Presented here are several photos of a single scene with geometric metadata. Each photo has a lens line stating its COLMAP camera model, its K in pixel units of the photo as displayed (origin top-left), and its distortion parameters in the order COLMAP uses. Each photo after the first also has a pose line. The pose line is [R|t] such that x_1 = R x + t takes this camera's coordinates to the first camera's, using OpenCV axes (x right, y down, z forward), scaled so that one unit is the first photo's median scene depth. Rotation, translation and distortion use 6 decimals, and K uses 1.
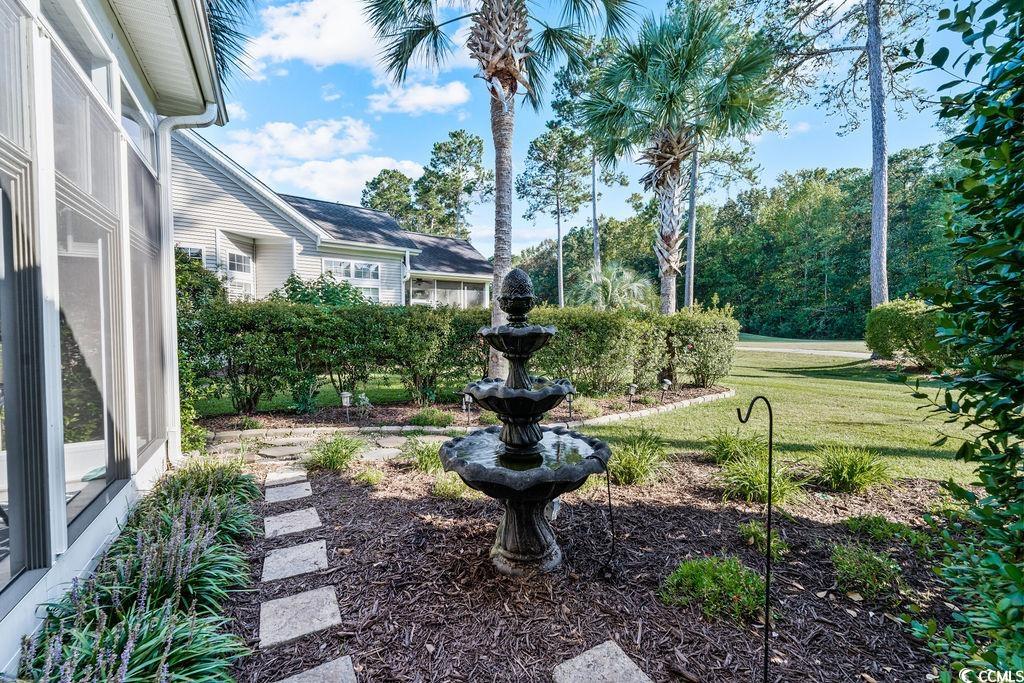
lens RADIAL K [[418.7, 0, 507.5], [0, 418.7, 339.3], [0, 0, 1]] dist [-0.000541, -0.000041]
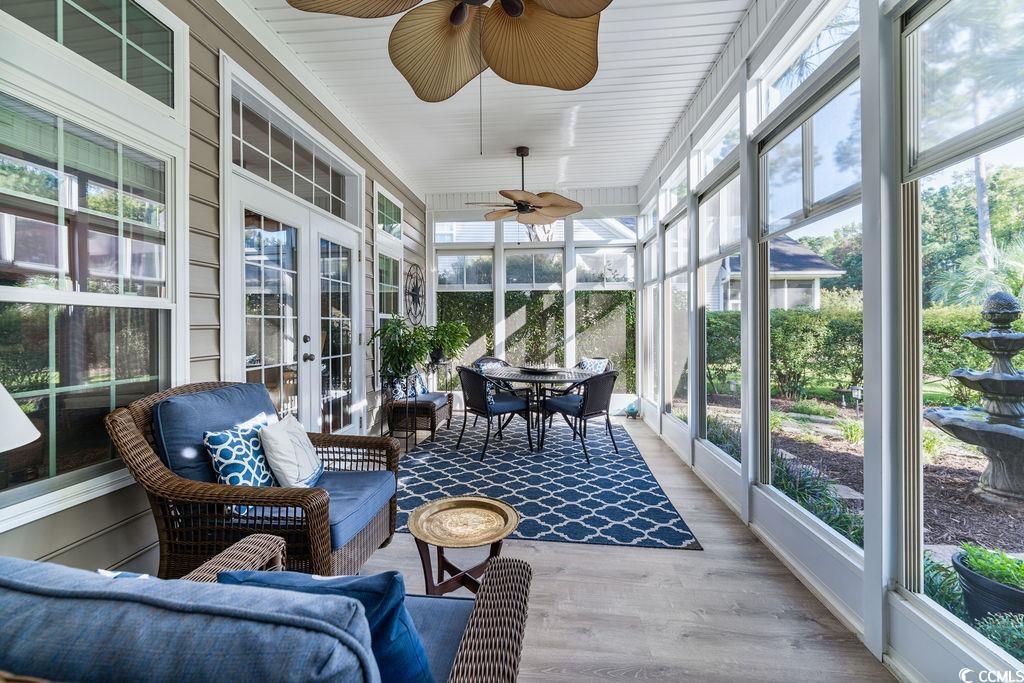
lens RADIAL K [[418.7, 0, 510.8], [0, 418.7, 324.8], [0, 0, 1]] dist [-0.000541, -0.000041]
pose [[0.809939, 0.000340, -0.586514, -0.163861], [-0.019609, 0.999456, -0.026499, 0.004580], [0.586186, 0.032964, 0.809506, -0.370167]]
